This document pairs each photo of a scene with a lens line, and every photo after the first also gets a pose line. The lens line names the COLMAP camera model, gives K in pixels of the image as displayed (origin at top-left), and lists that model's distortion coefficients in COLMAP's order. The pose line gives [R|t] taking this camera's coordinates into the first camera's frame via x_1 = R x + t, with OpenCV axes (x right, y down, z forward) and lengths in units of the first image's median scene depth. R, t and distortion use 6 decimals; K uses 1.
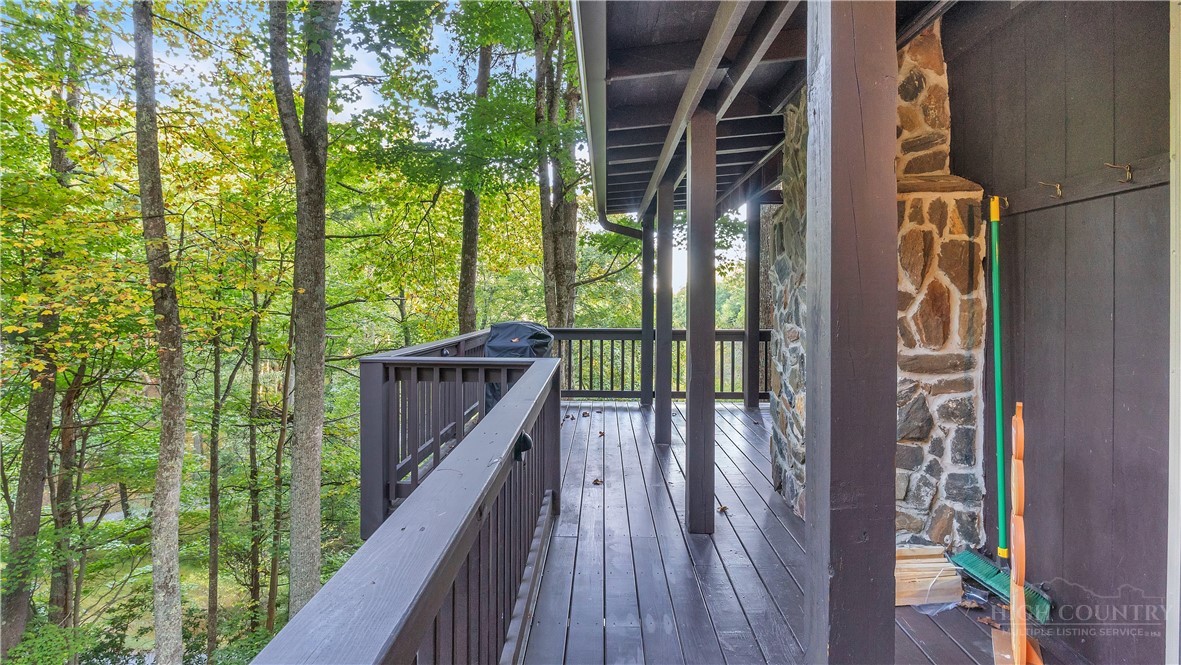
lens RADIAL K [[554.7, 0, 592.0], [0, 554.7, 294.2], [0, 0, 1]] dist [-0.005246, -0.002035]
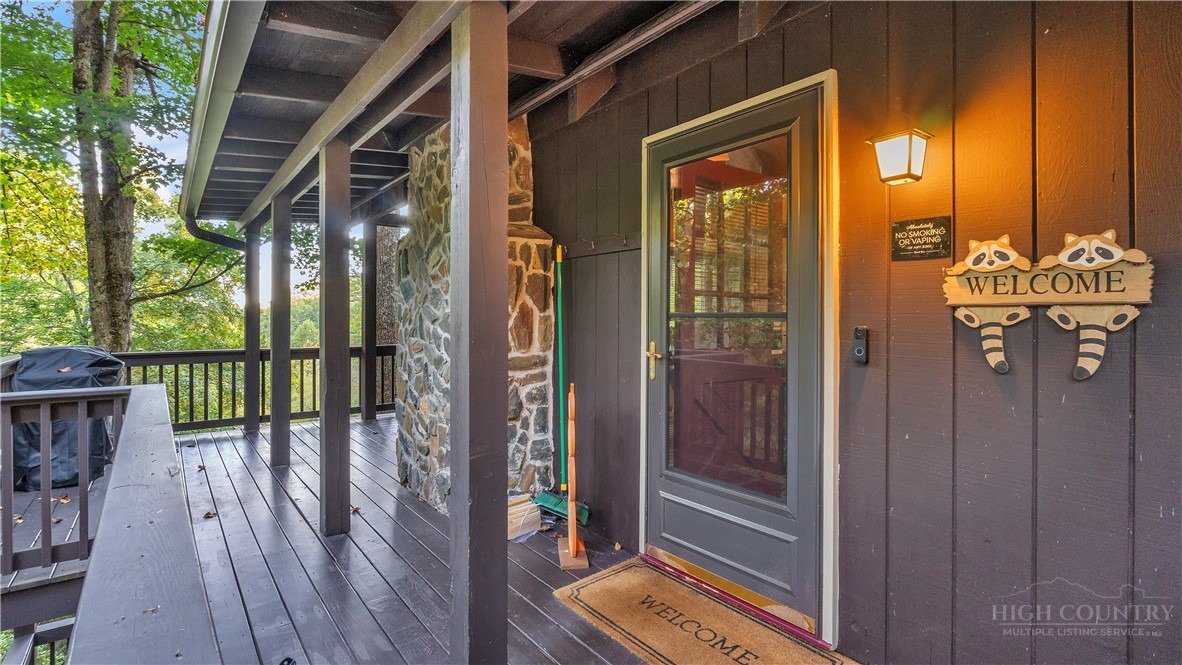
lens RADIAL K [[555.2, 0, 591.3], [0, 555.2, 320.2], [0, 0, 1]] dist [-0.005246, -0.002035]
pose [[0.771931, -0.008722, 0.635646, -0.099136], [-0.001900, 0.999870, 0.016028, -0.002192], [-0.635703, -0.013580, 0.771814, -0.133561]]
